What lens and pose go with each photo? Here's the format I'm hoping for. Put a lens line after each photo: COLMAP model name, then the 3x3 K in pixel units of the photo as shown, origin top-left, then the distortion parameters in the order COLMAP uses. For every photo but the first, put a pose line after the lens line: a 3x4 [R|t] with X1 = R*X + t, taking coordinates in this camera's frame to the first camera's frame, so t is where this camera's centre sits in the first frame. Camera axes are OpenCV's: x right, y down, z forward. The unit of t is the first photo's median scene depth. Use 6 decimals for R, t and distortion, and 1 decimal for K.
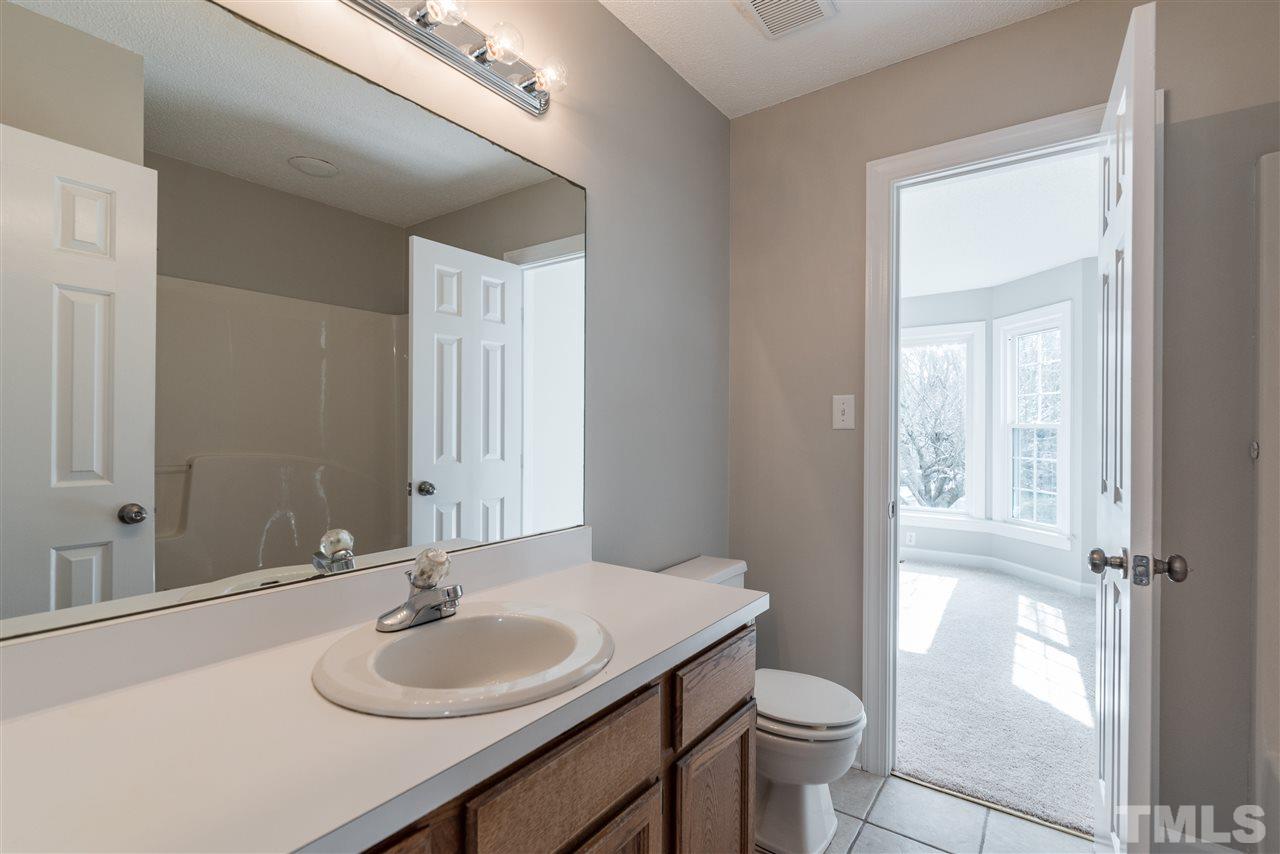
lens RADIAL K [[593.4, 0, 640.0], [0, 593.4, 427.0], [0, 0, 1]] dist [-0.002042, -0.000782]
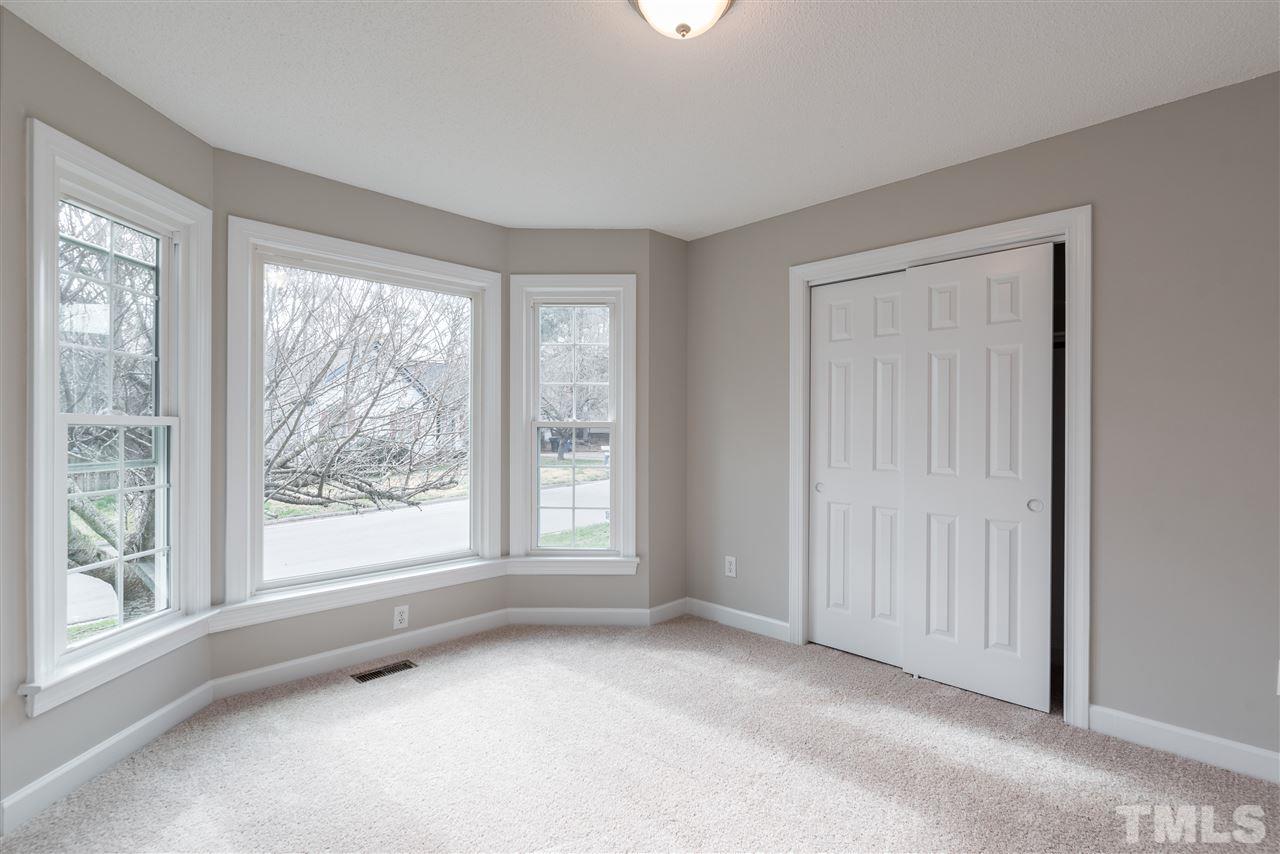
lens RADIAL K [[593.4, 0, 640.0], [0, 593.4, 427.0], [0, 0, 1]] dist [-0.002042, -0.000782]
pose [[0.156071, 0.002993, 0.987741, -0.084059], [-0.005029, 0.999985, -0.002236, 0.003424], [-0.987733, -0.004619, 0.156084, 0.732494]]
